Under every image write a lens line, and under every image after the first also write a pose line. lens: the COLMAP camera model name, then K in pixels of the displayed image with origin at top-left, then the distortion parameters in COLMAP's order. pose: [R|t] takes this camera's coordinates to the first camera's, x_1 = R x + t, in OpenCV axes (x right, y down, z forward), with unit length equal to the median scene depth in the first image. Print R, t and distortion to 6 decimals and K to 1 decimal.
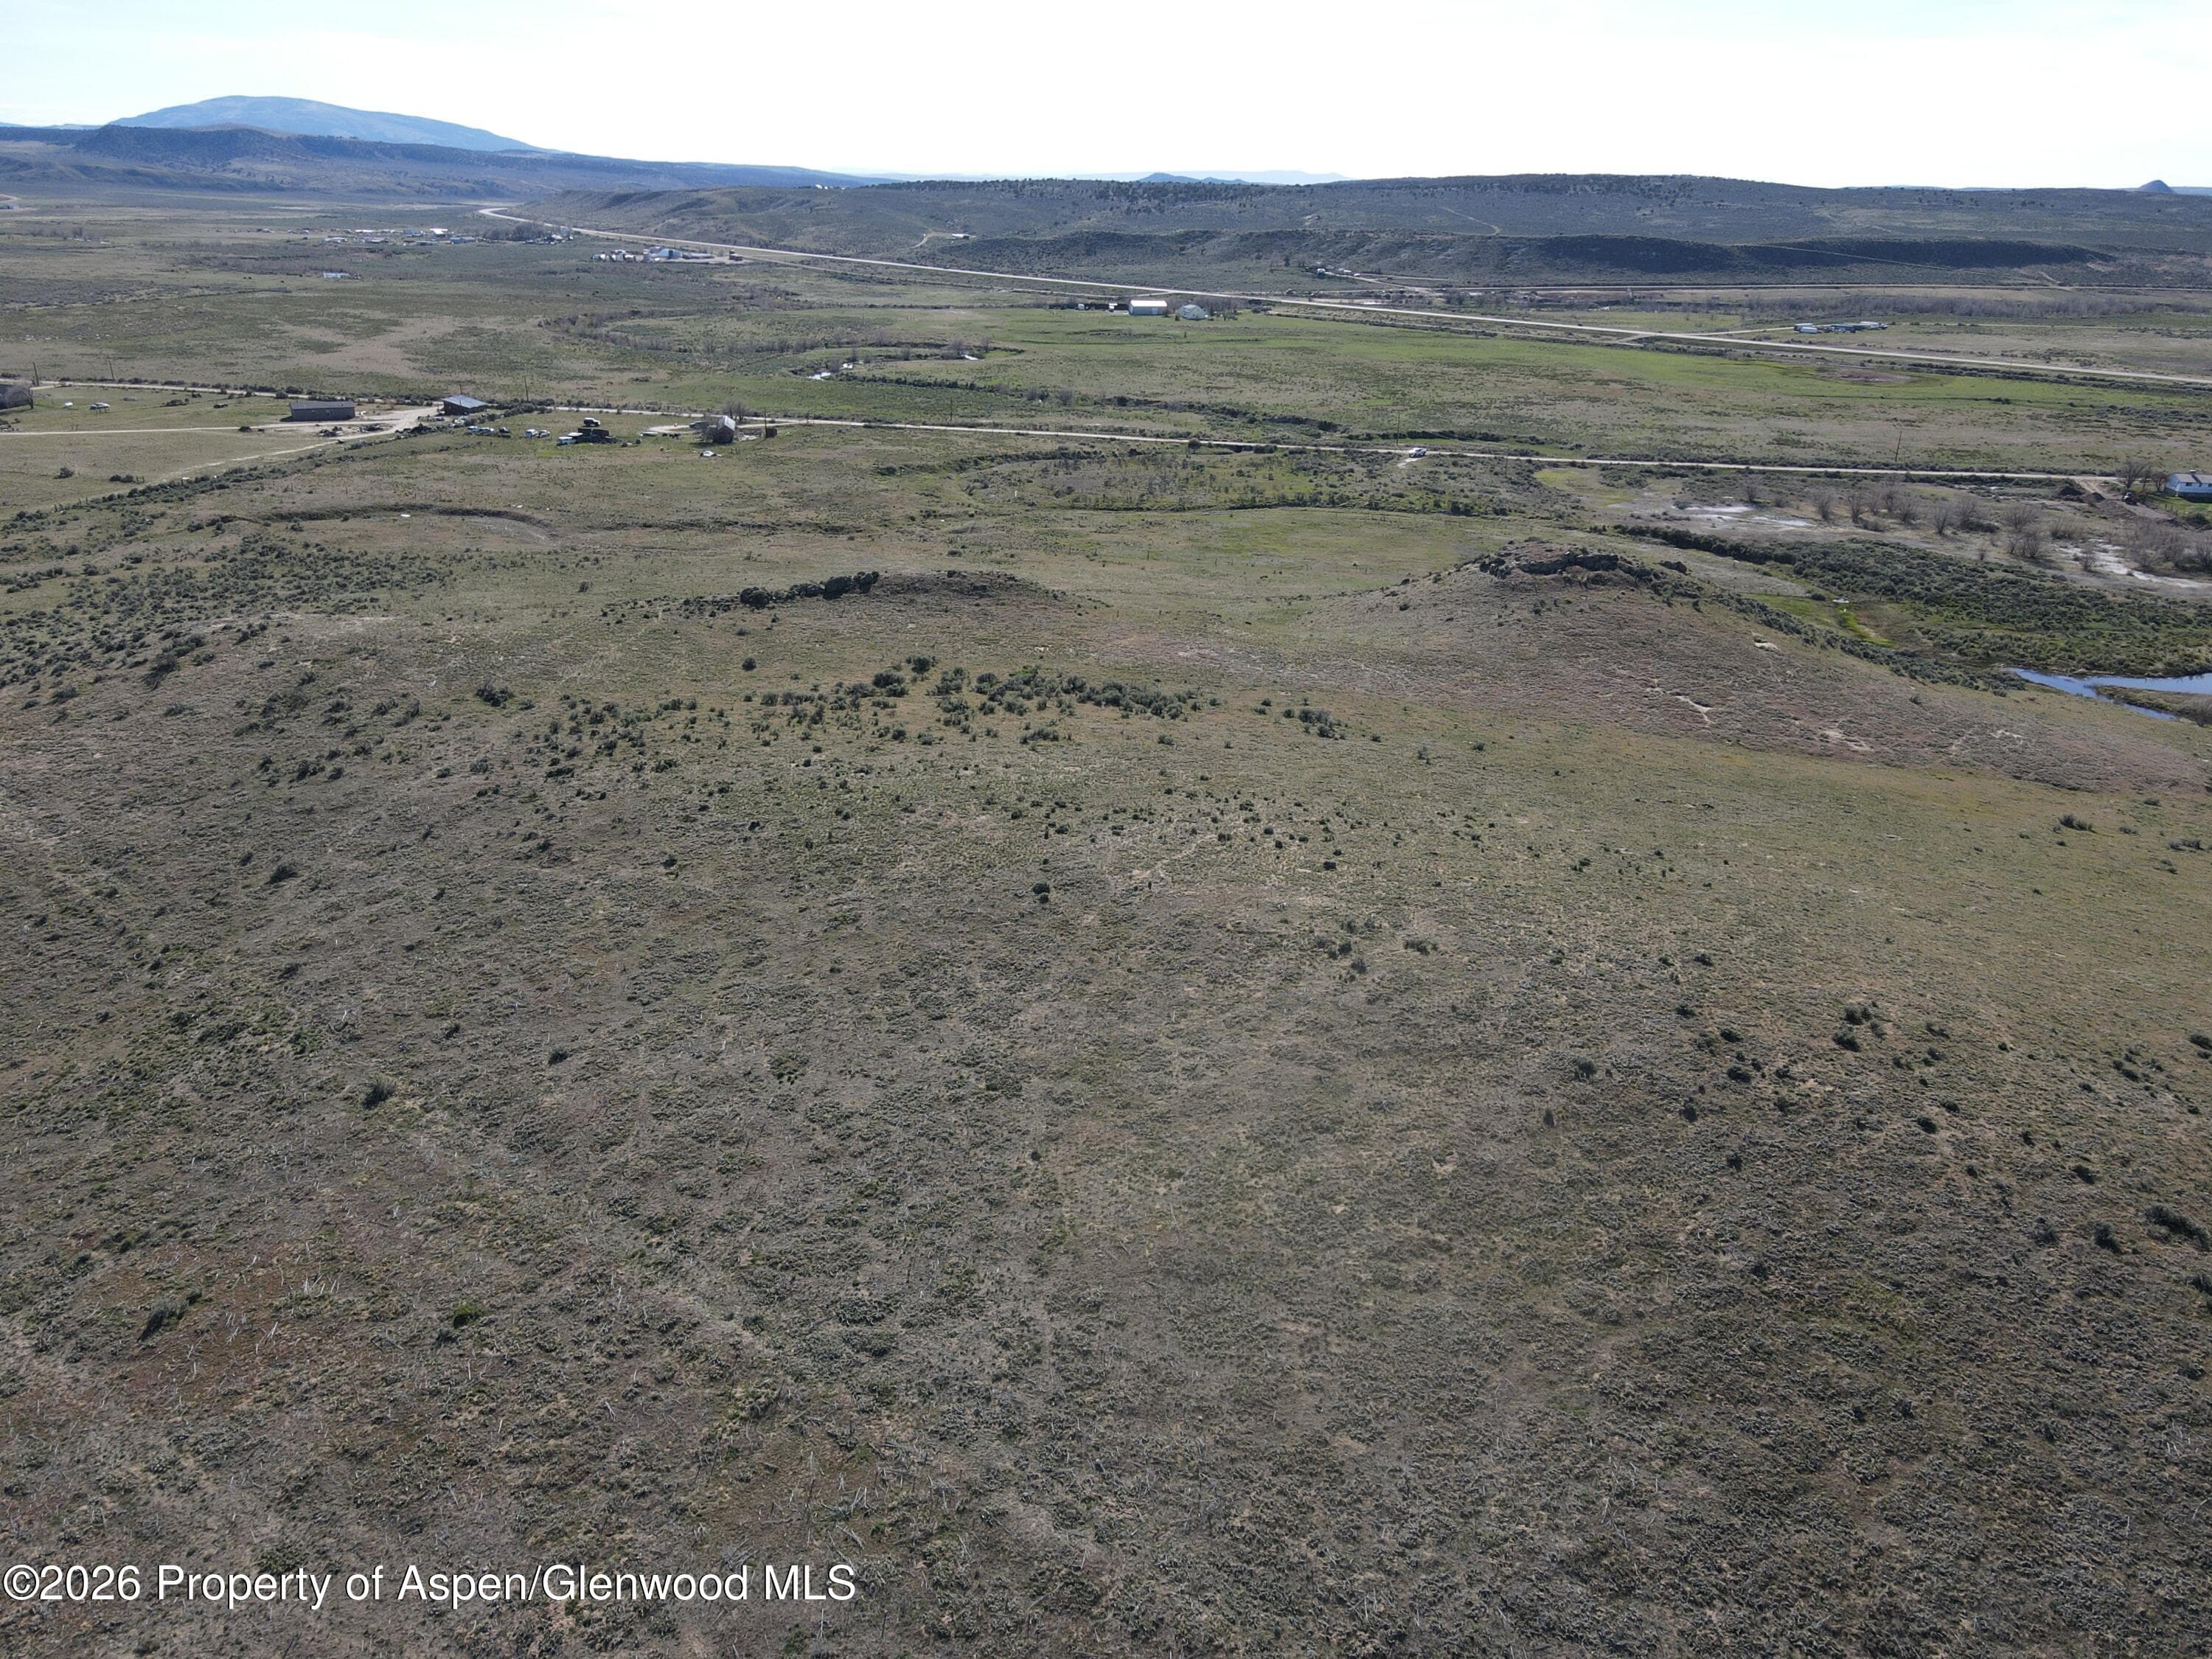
lens RADIAL K [[1621.5, 0, 1091.8], [0, 1621.5, 831.5], [0, 0, 1]] dist [-0.000812, 0.031192]
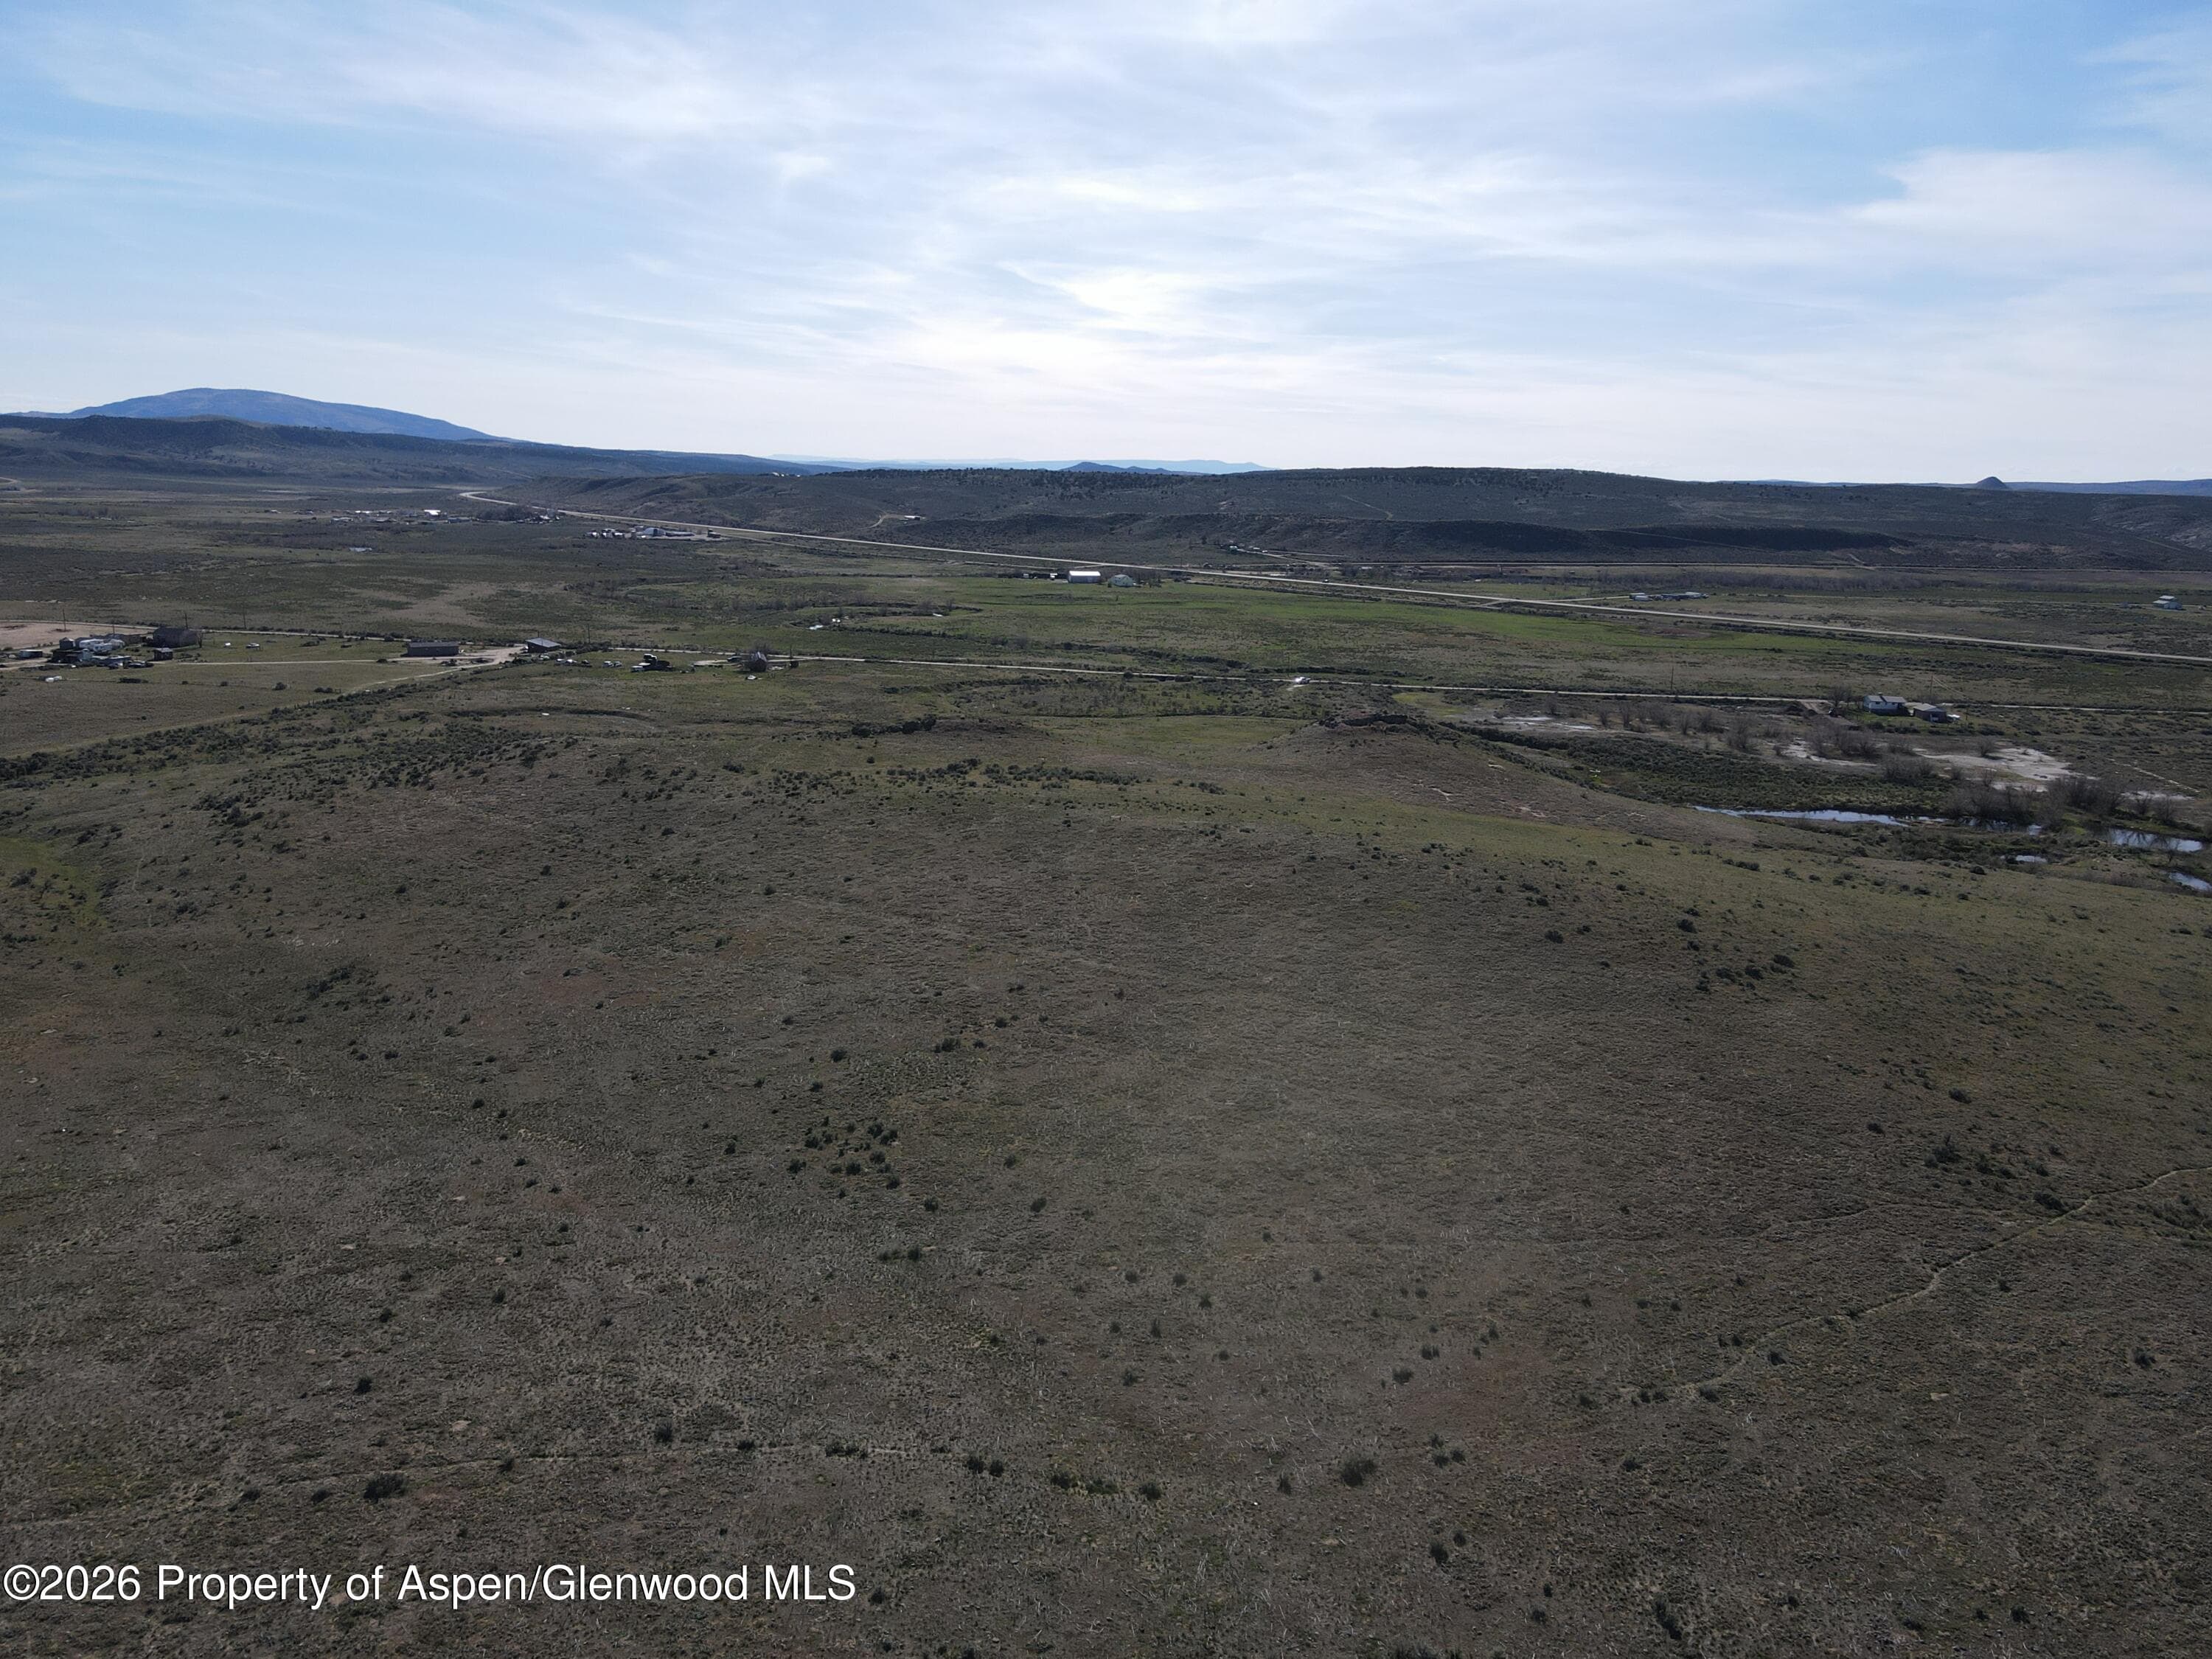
lens RADIAL K [[1627.4, 0, 1090.8], [0, 1627.4, 825.6], [0, 0, 1]] dist [-0.013961, 0.057924]
pose [[0.999115, -0.002679, 0.041975, -0.020072], [0.009547, 0.986364, -0.164299, 0.086842], [-0.040962, 0.164555, 0.985517, -0.234601]]
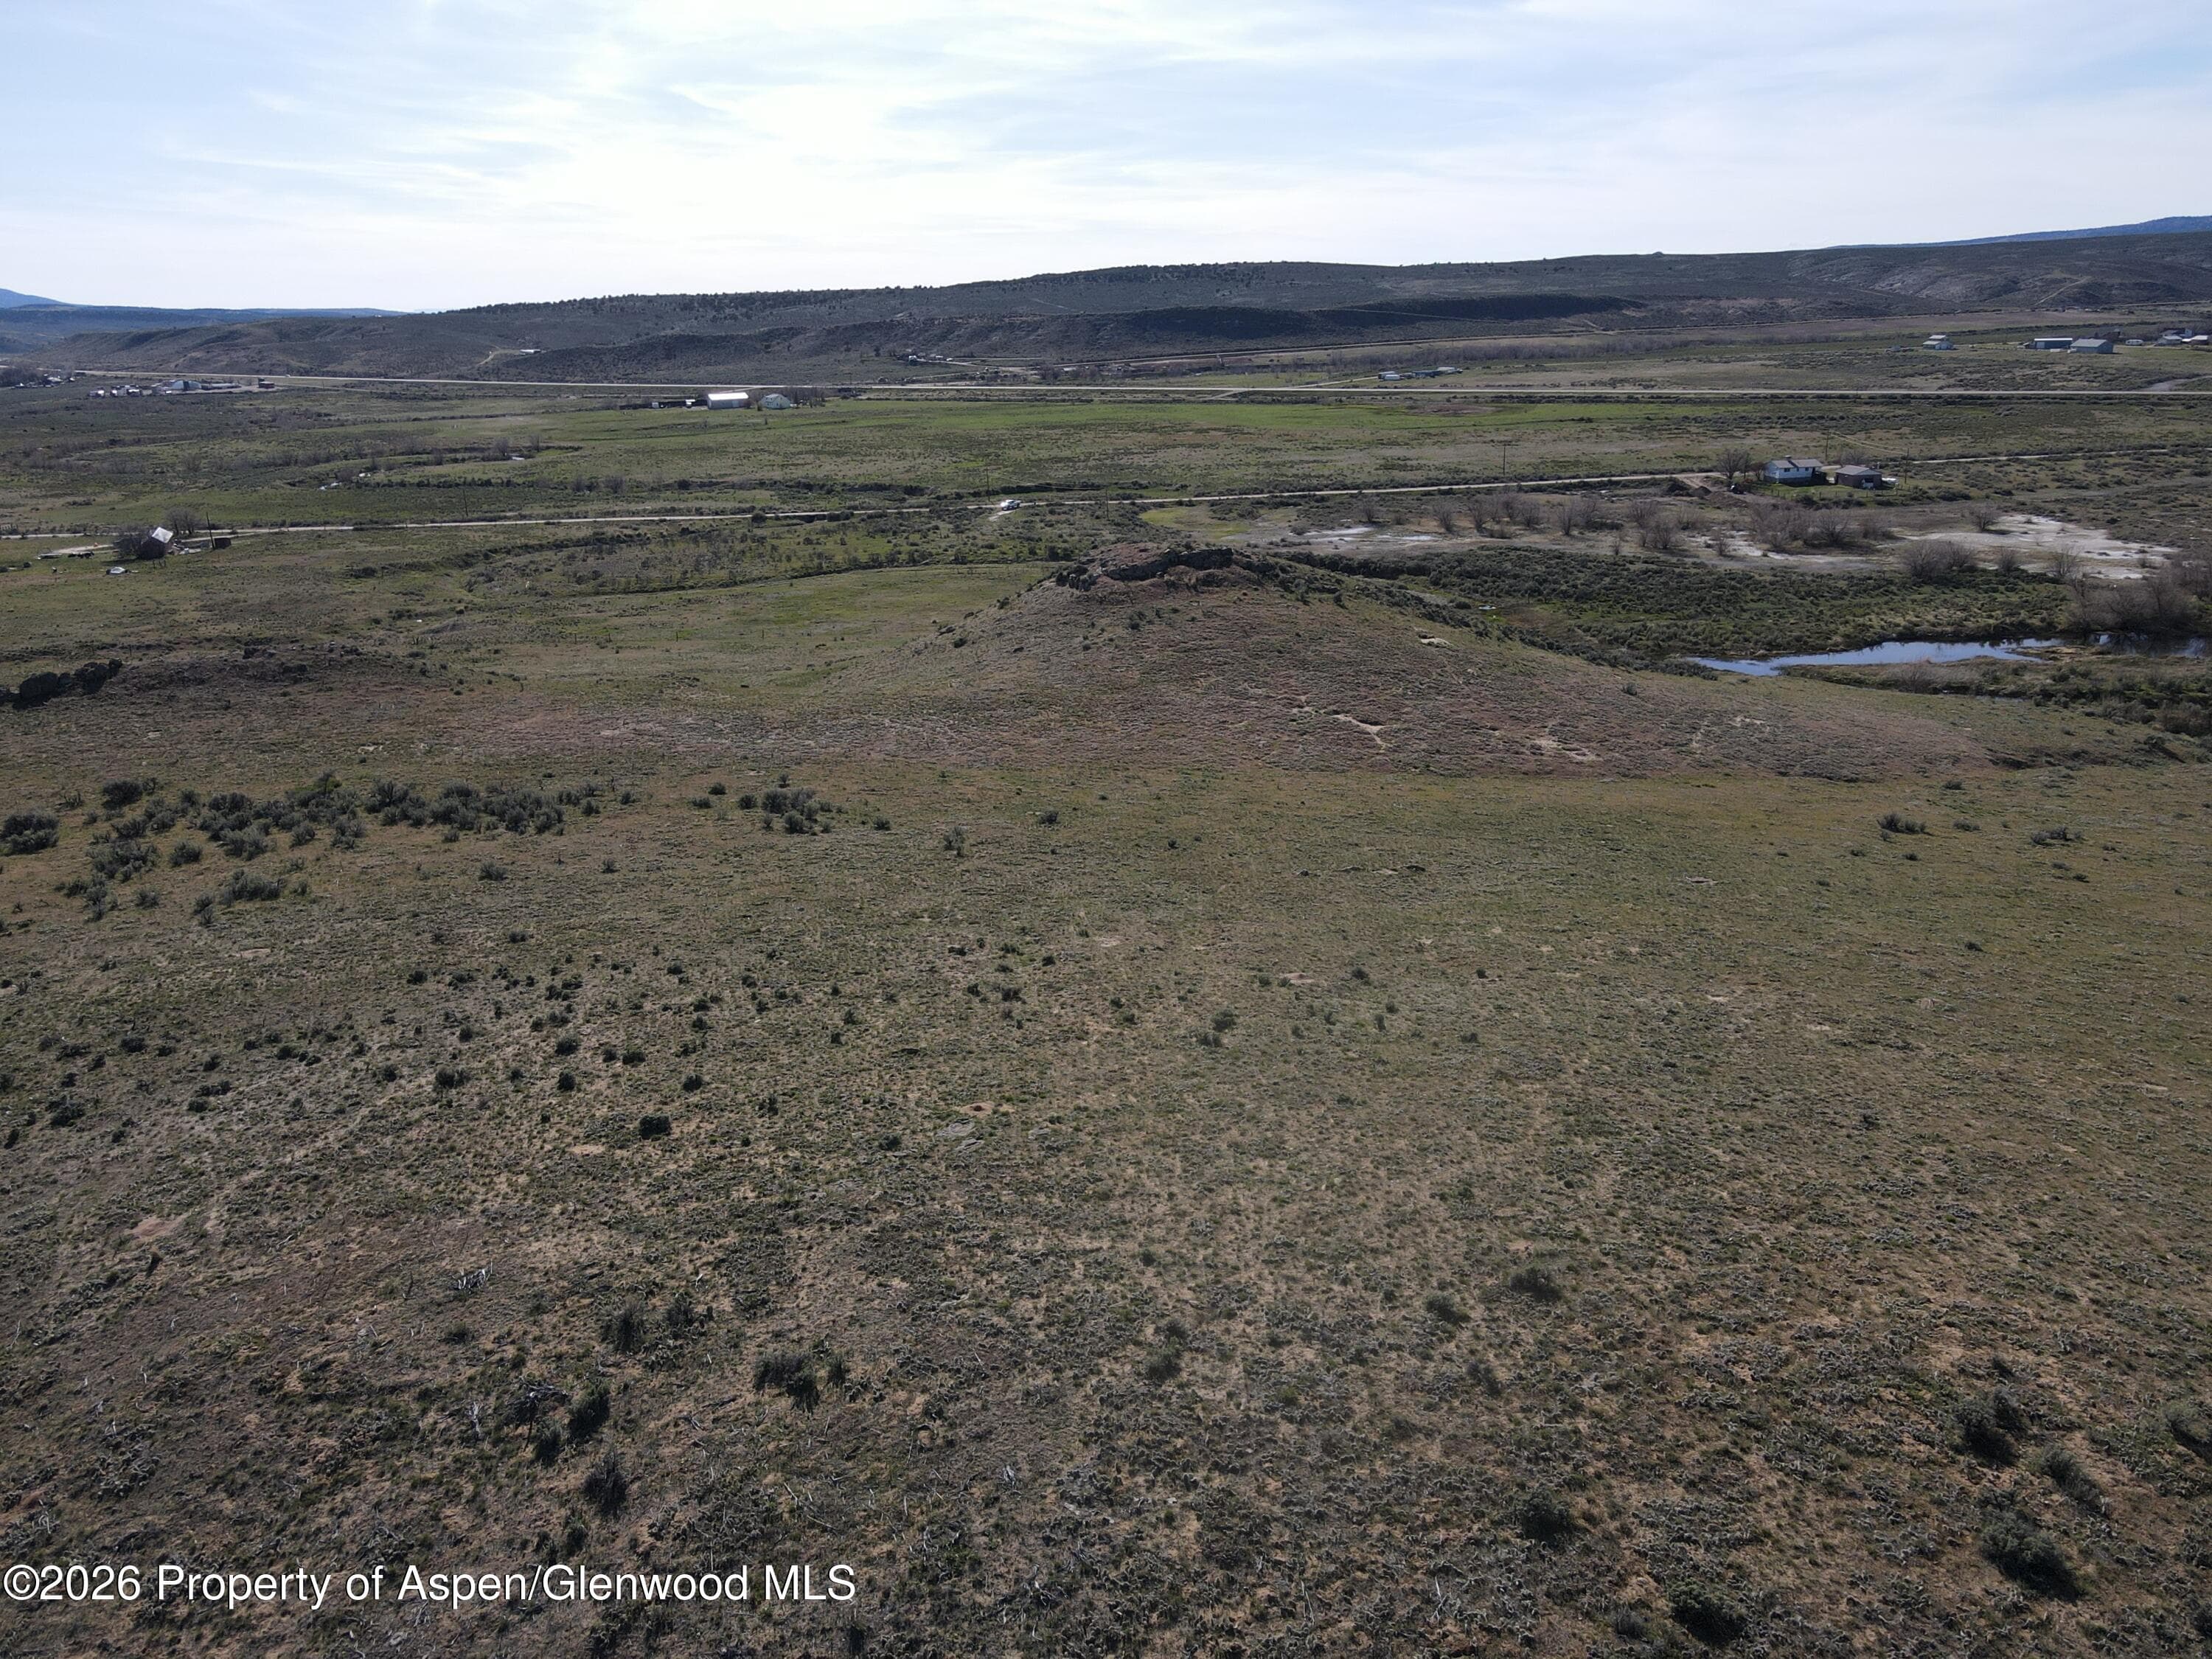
lens RADIAL K [[1621.5, 0, 1091.8], [0, 1621.5, 831.5], [0, 0, 1]] dist [-0.000812, 0.031192]
pose [[0.972308, -0.120786, 0.200068, 0.043466], [0.133428, 0.989750, -0.050908, -0.004474], [-0.191868, 0.076193, 0.978459, 0.130938]]
